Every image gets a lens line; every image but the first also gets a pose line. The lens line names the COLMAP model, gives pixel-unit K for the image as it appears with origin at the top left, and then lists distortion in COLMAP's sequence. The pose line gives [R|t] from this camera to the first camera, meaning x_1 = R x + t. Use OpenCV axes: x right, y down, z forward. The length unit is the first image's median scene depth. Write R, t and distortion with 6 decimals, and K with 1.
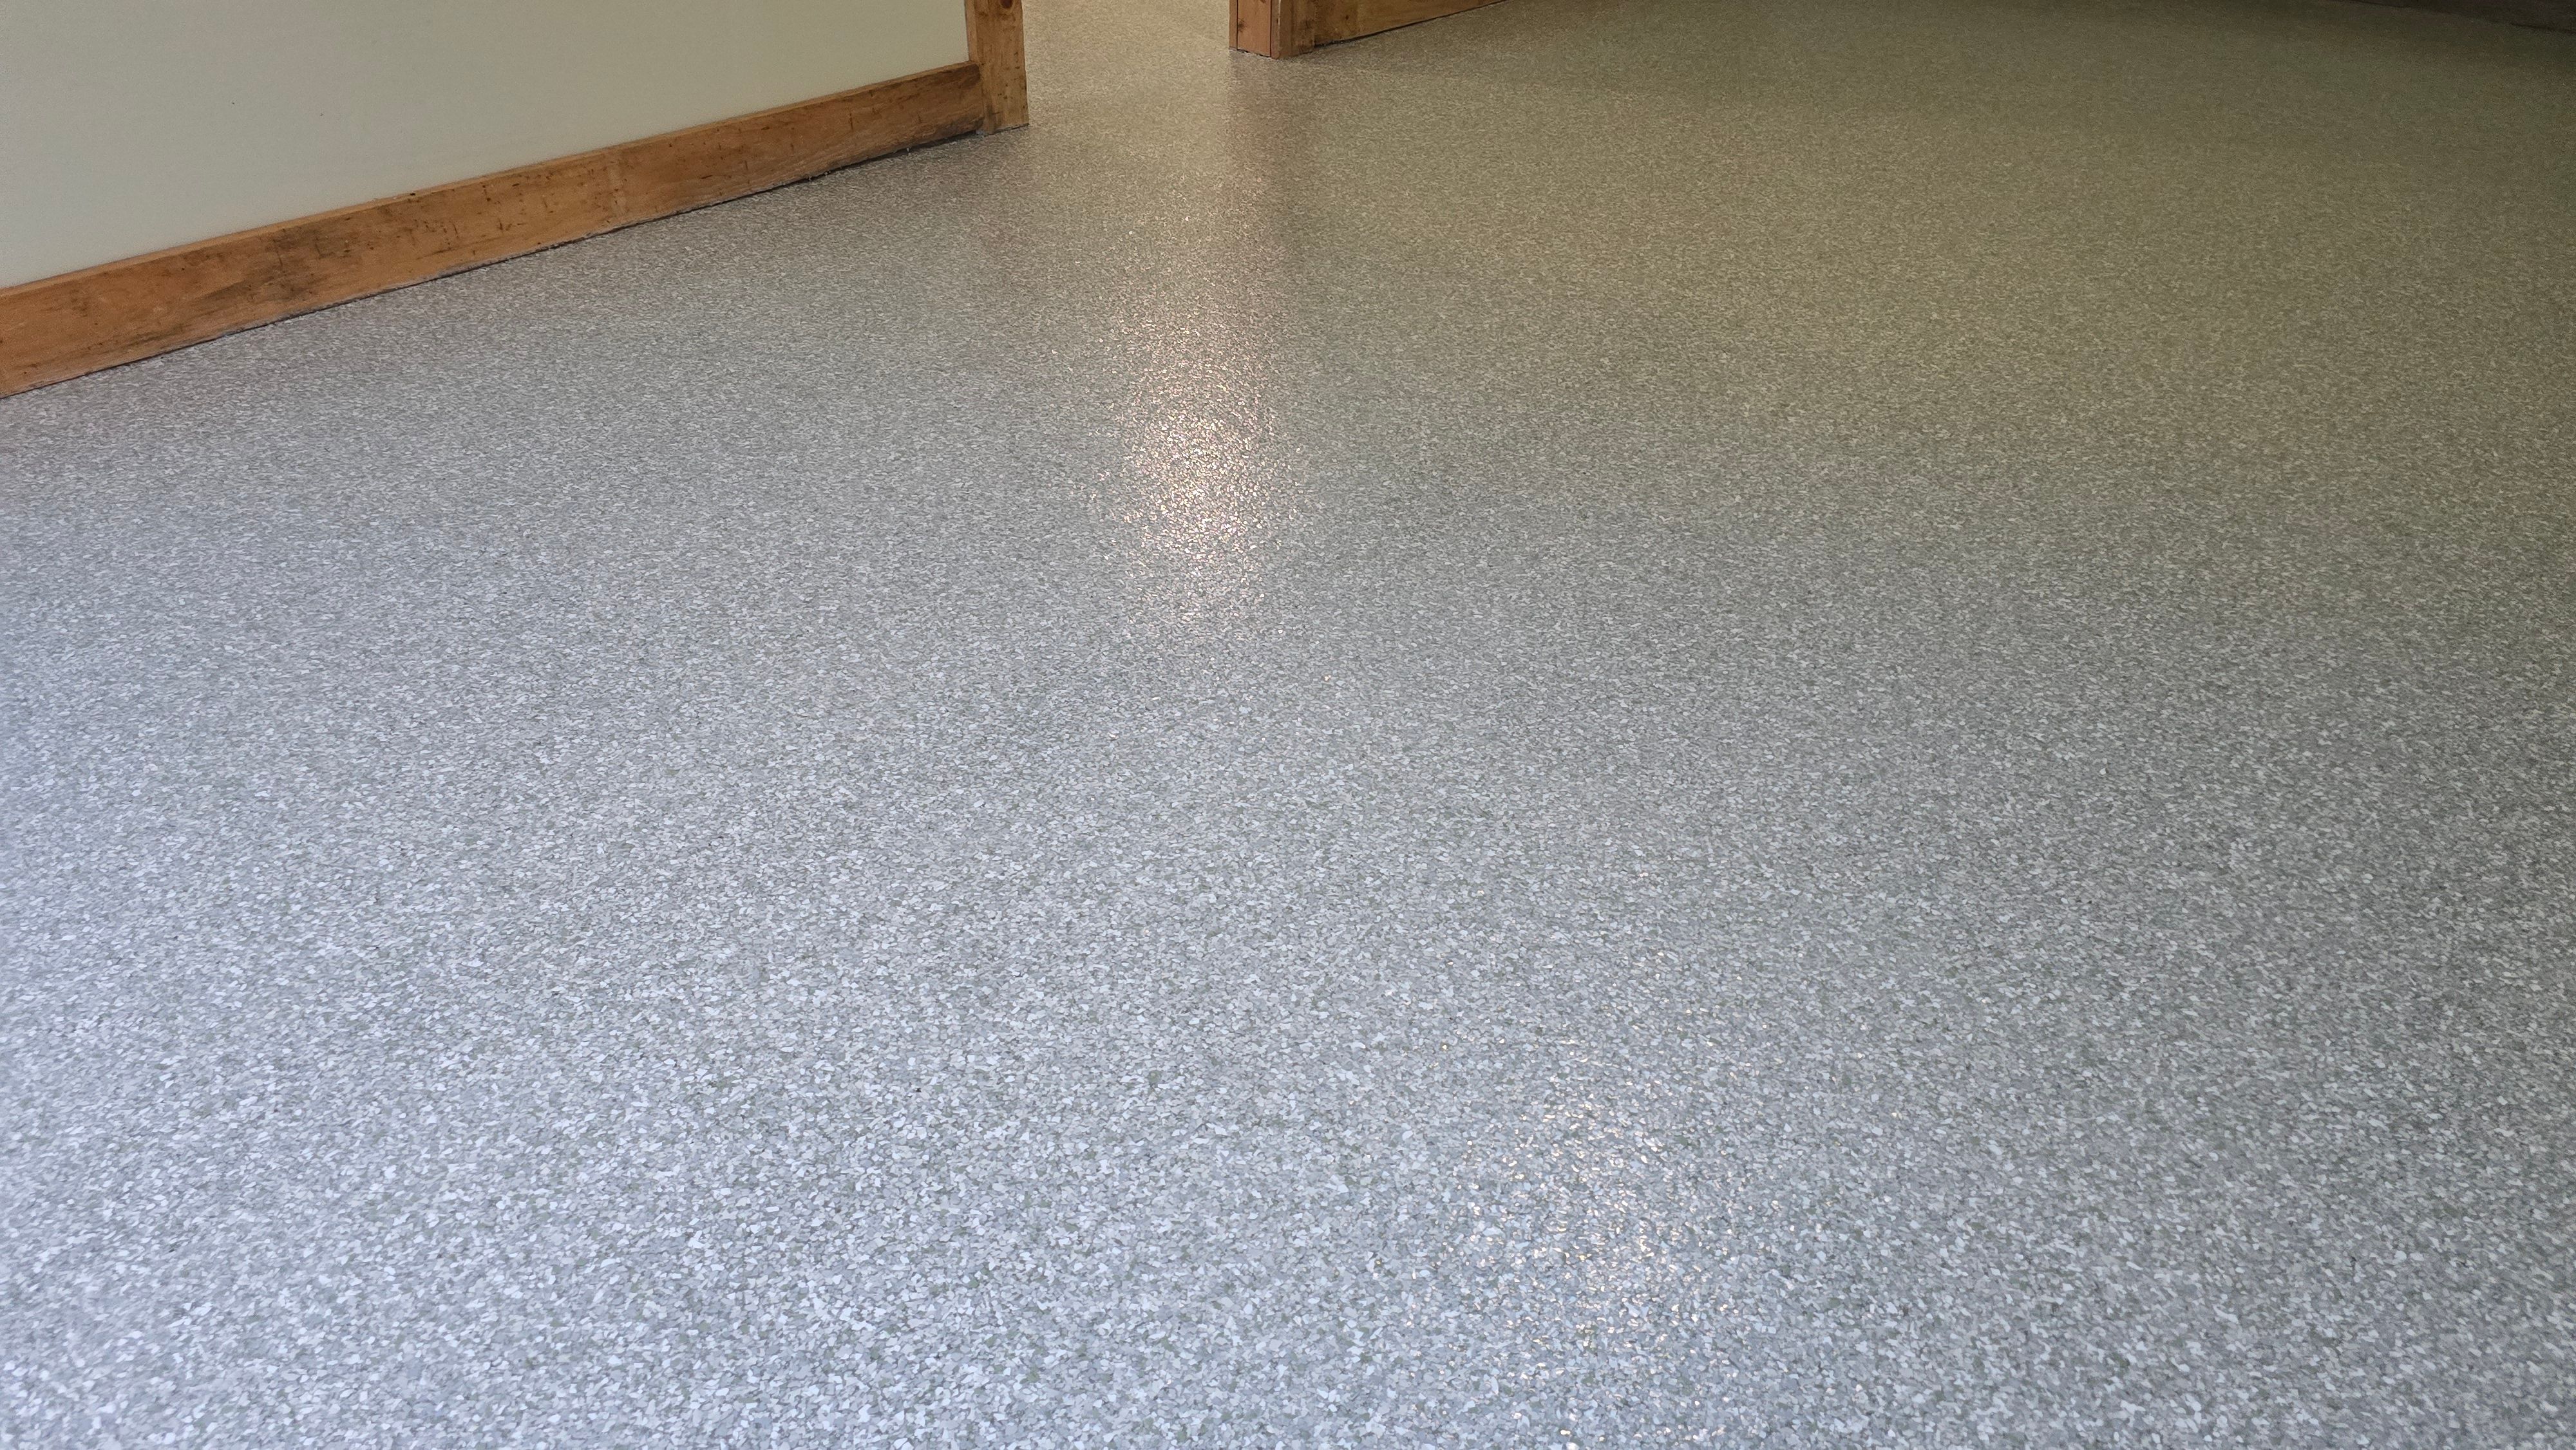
lens RADIAL K [[1718.4, 0, 1288.0], [0, 1718.4, 725.0], [0, 0, 1]] dist [0.069979, -0.068479]
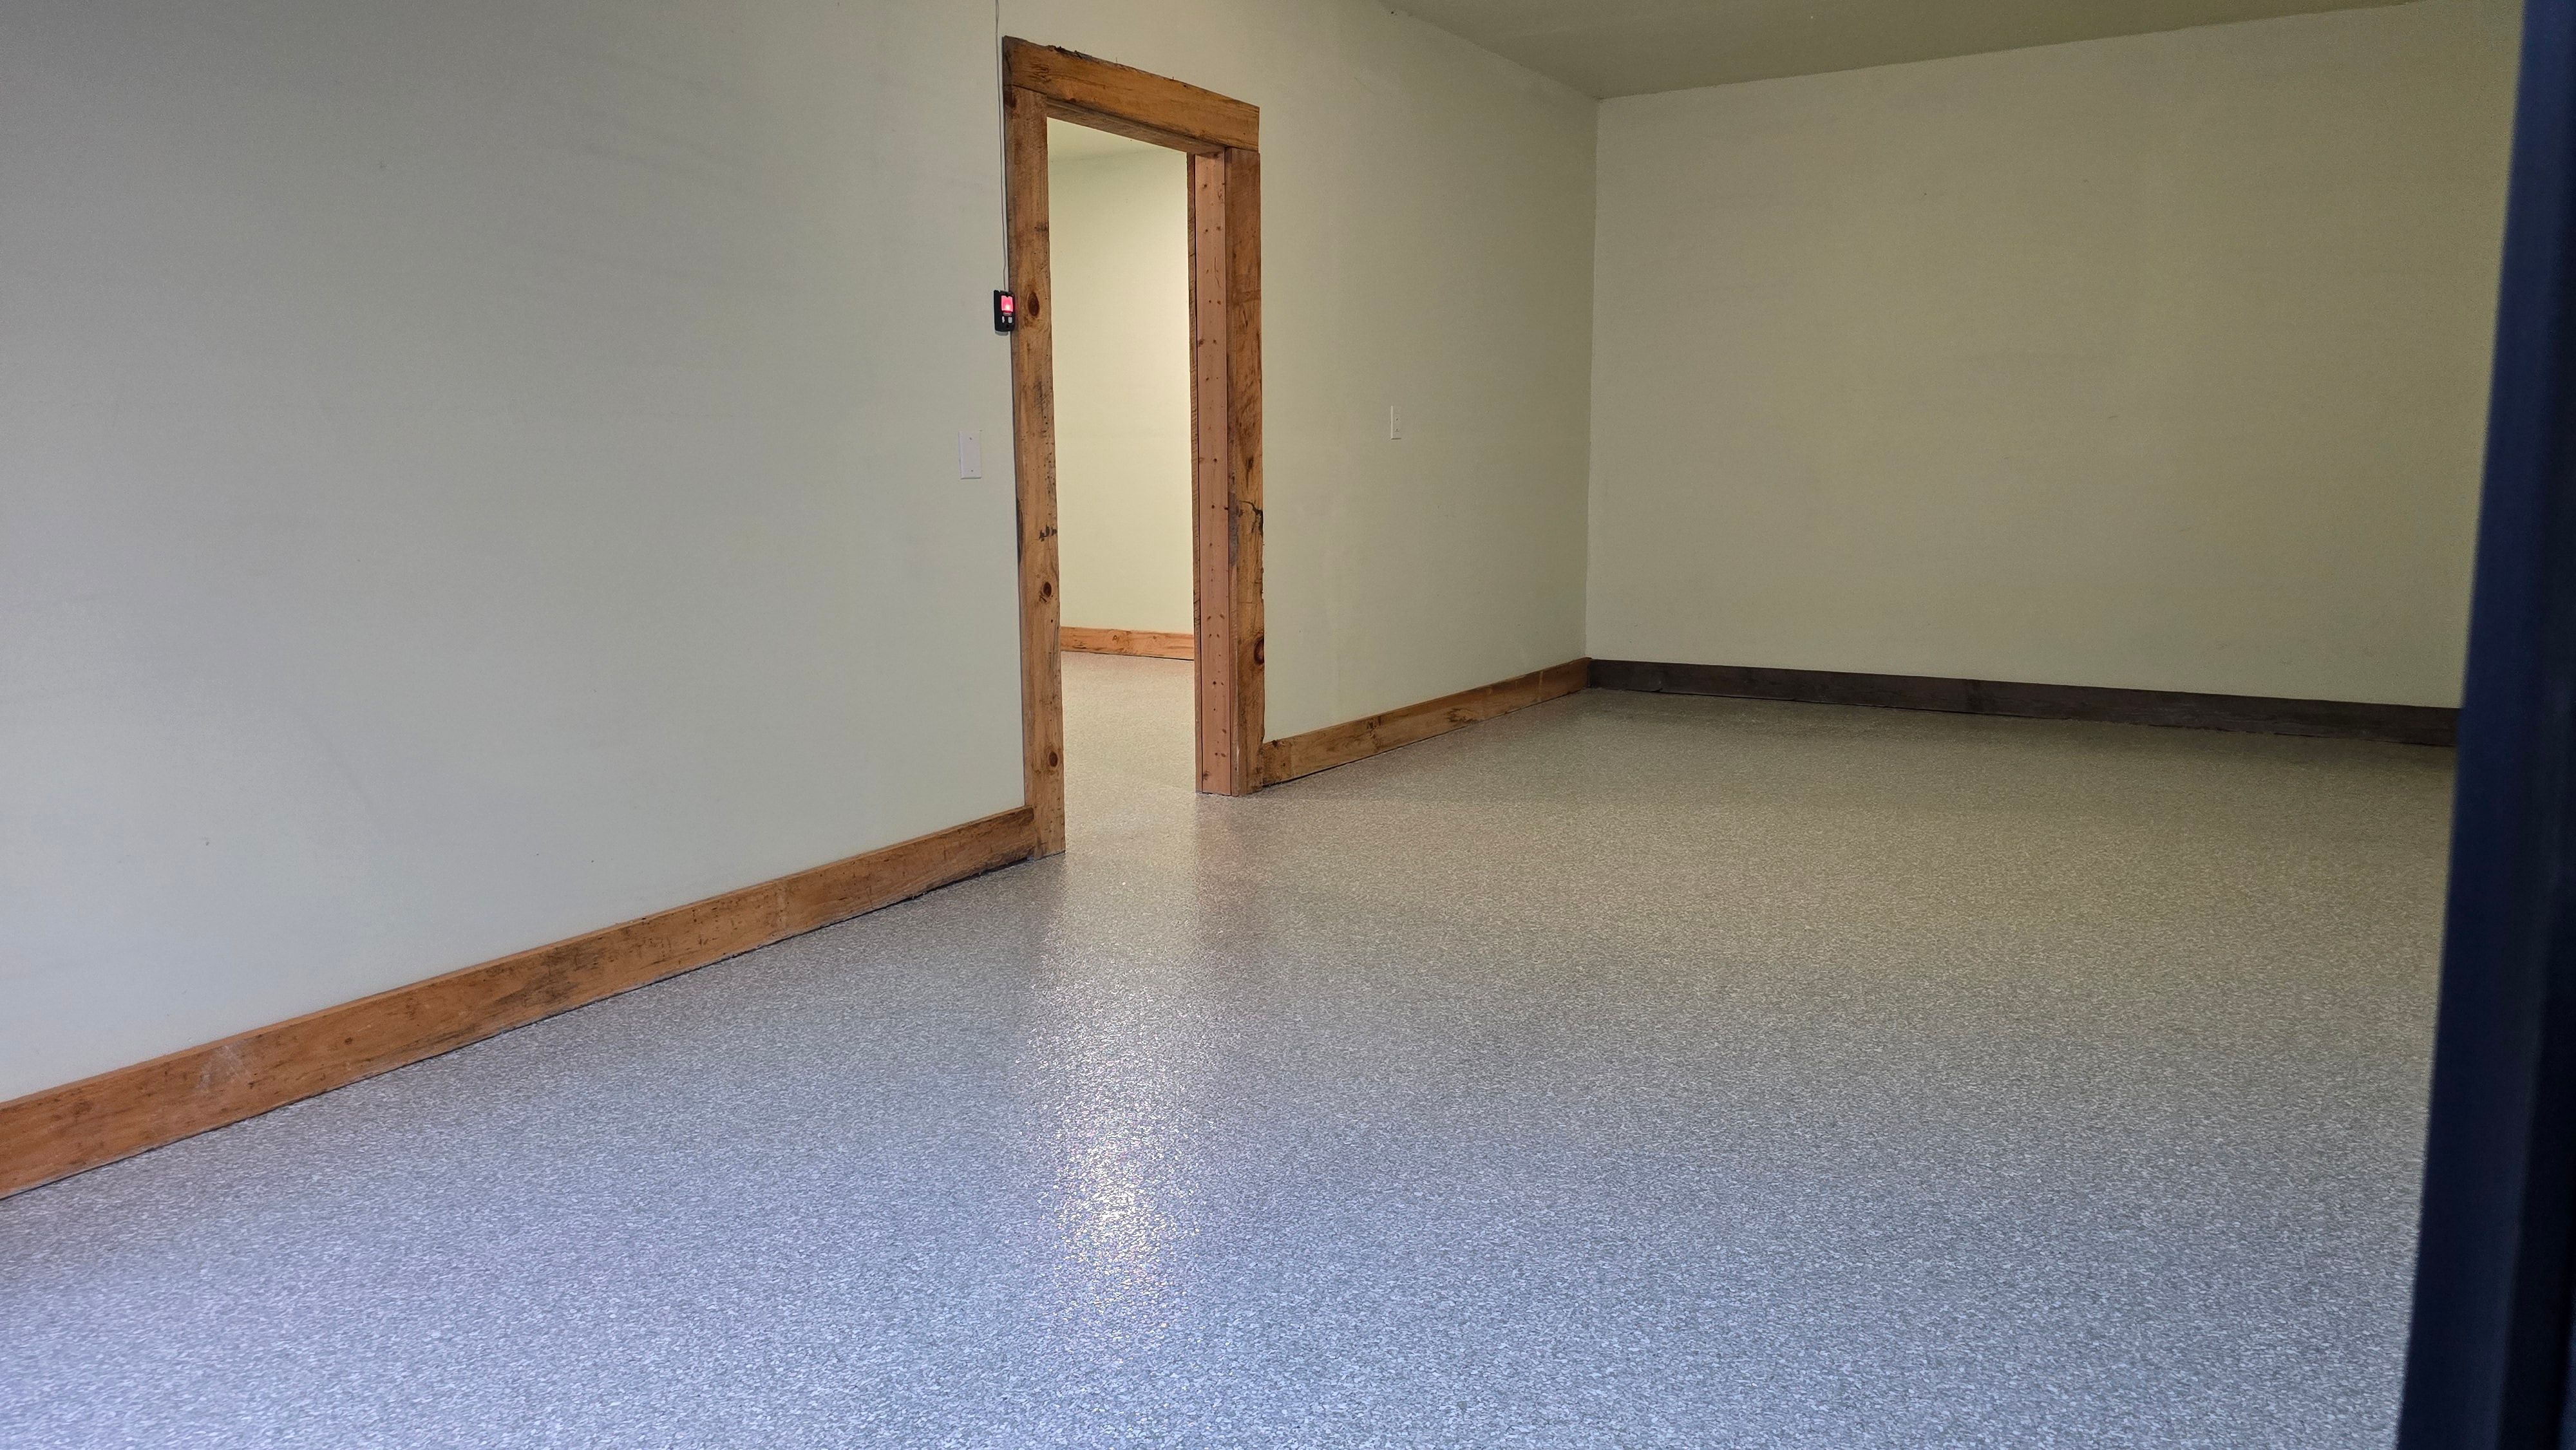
lens RADIAL K [[1734.9, 0, 1298.1], [0, 1734.9, 725.4], [0, 0, 1]] dist [0.064745, -0.072241]
pose [[0.990429, -0.059981, 0.124307, -0.220771], [0.106701, 0.904031, -0.413935, 0.176783], [-0.087549, 0.423237, 0.901779, -0.298372]]
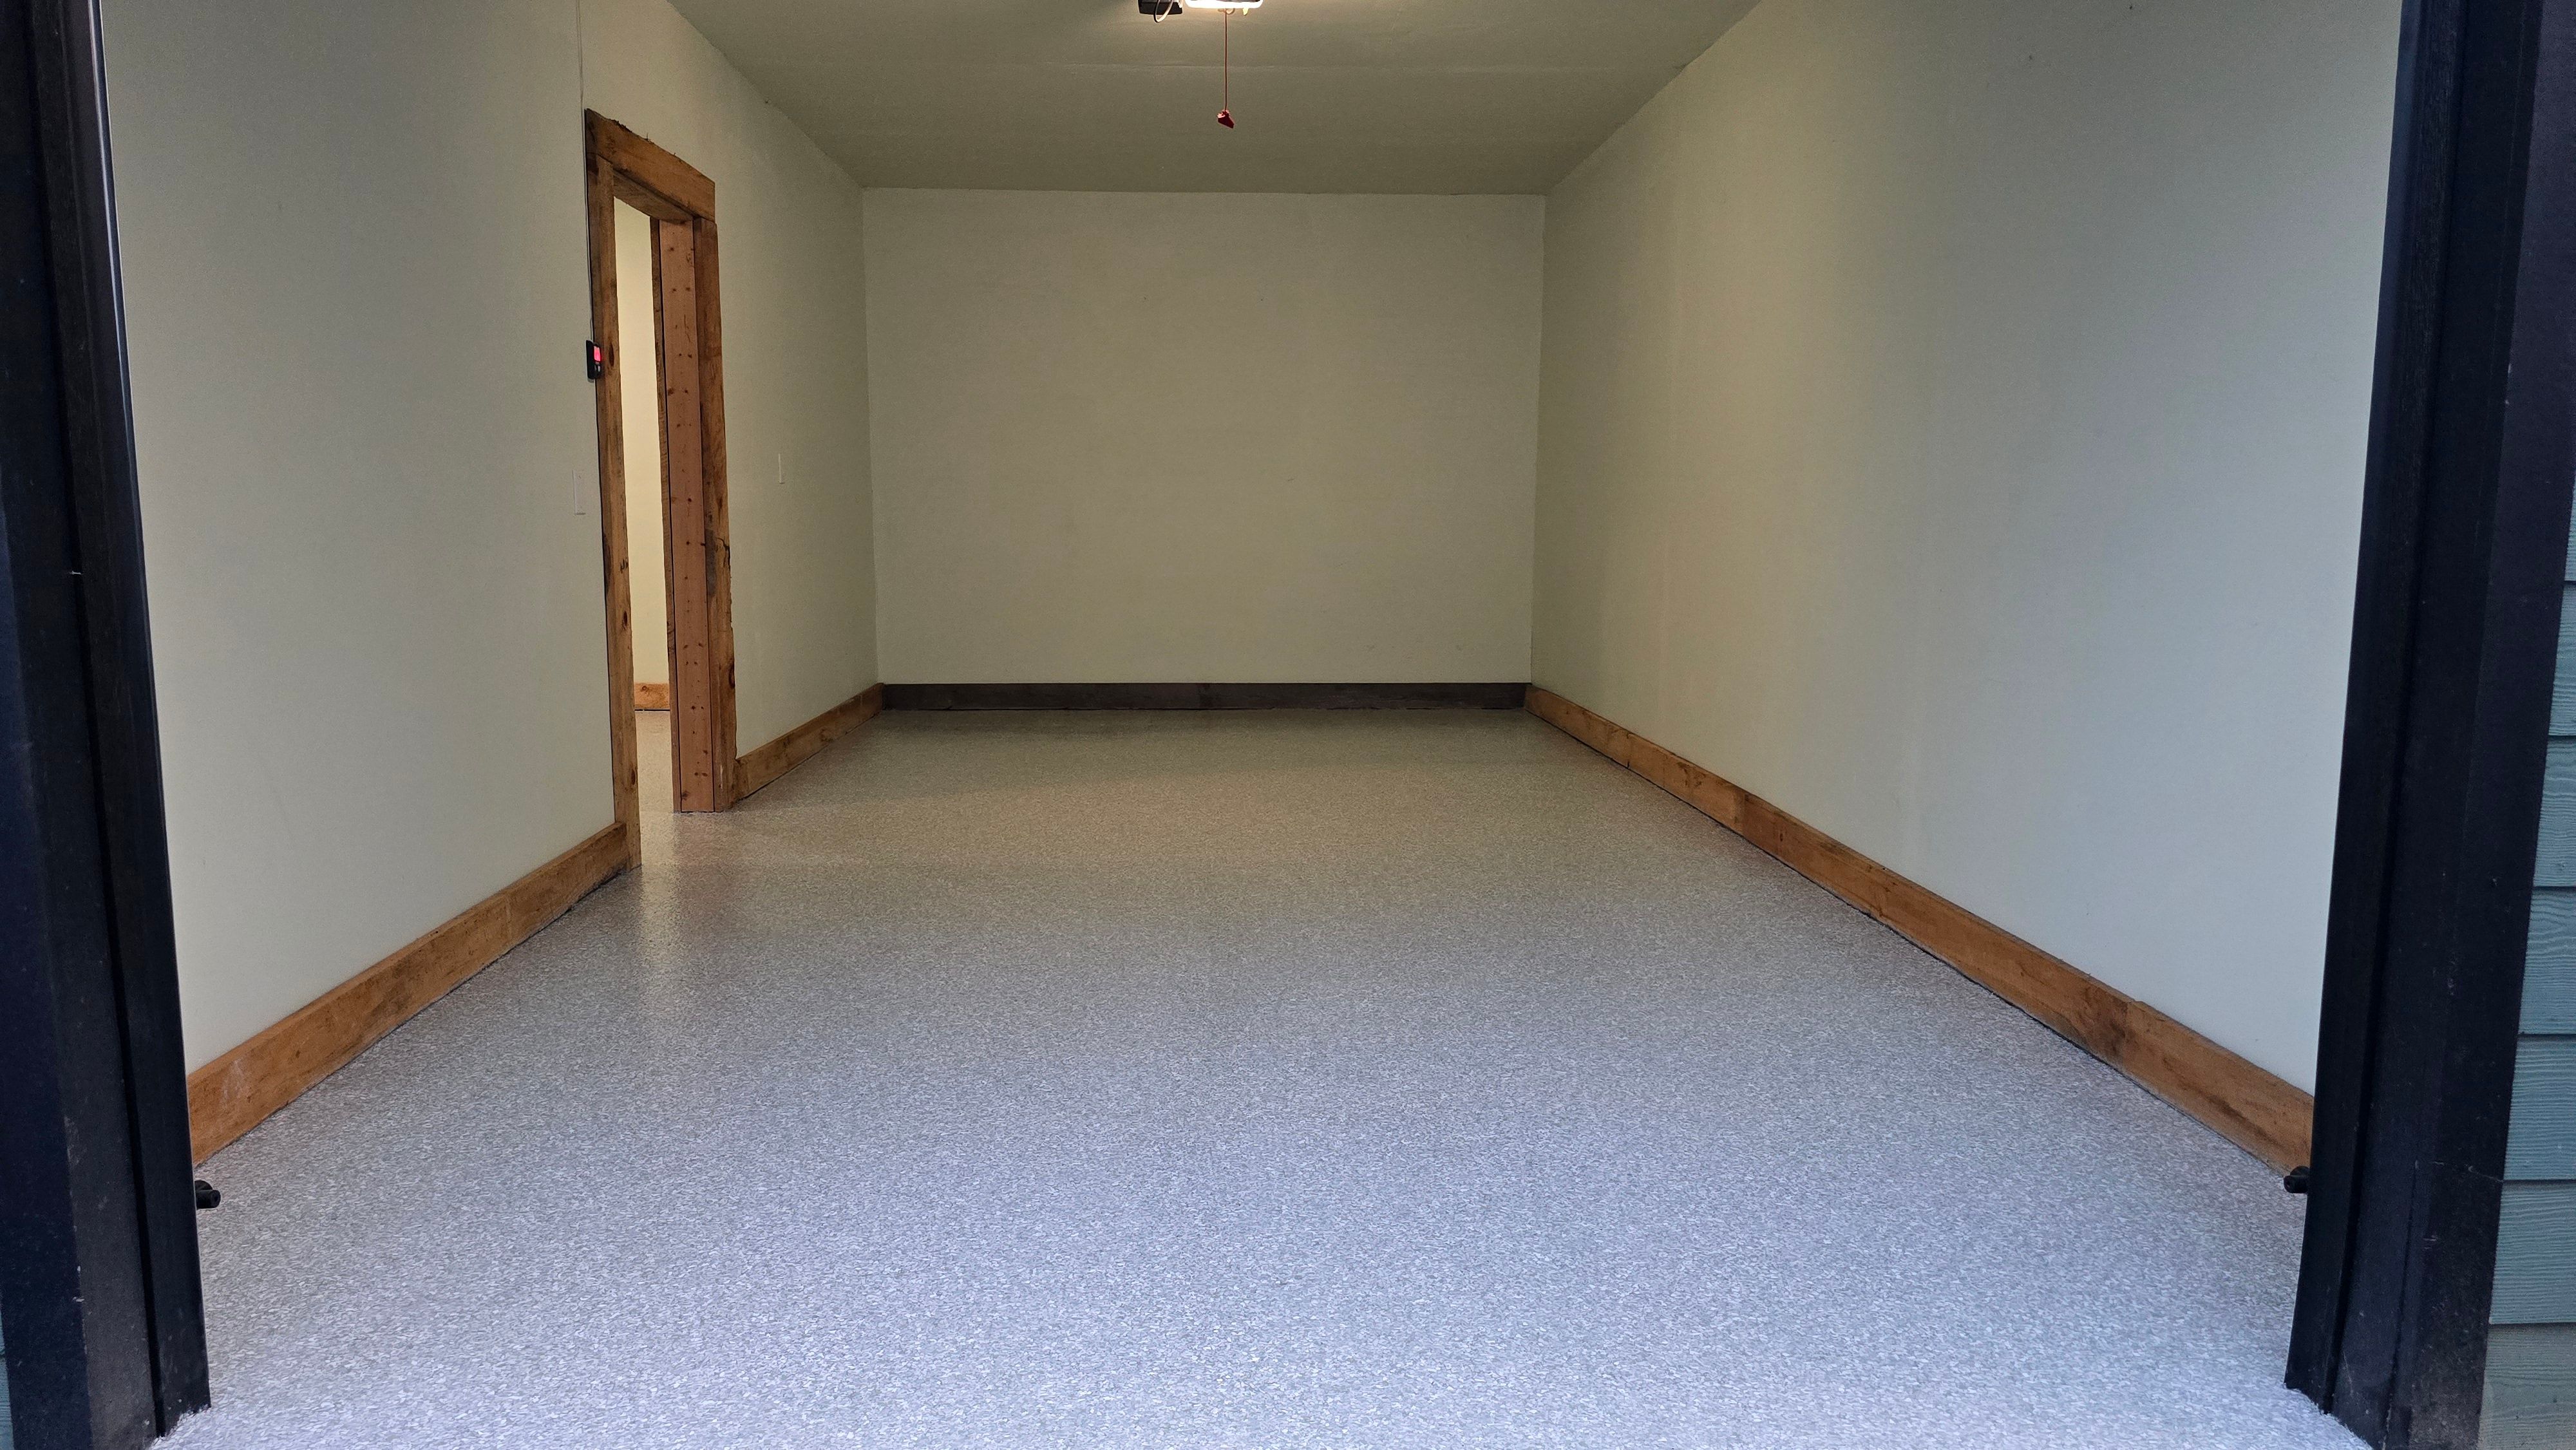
lens RADIAL K [[1734.9, 0, 1298.1], [0, 1734.9, 725.4], [0, 0, 1]] dist [0.064745, -0.072241]
pose [[0.747849, -0.117663, 0.653358, -1.053248], [0.390915, 0.873501, -0.290142, 0.242062], [-0.536570, 0.472390, 0.699243, -0.426128]]
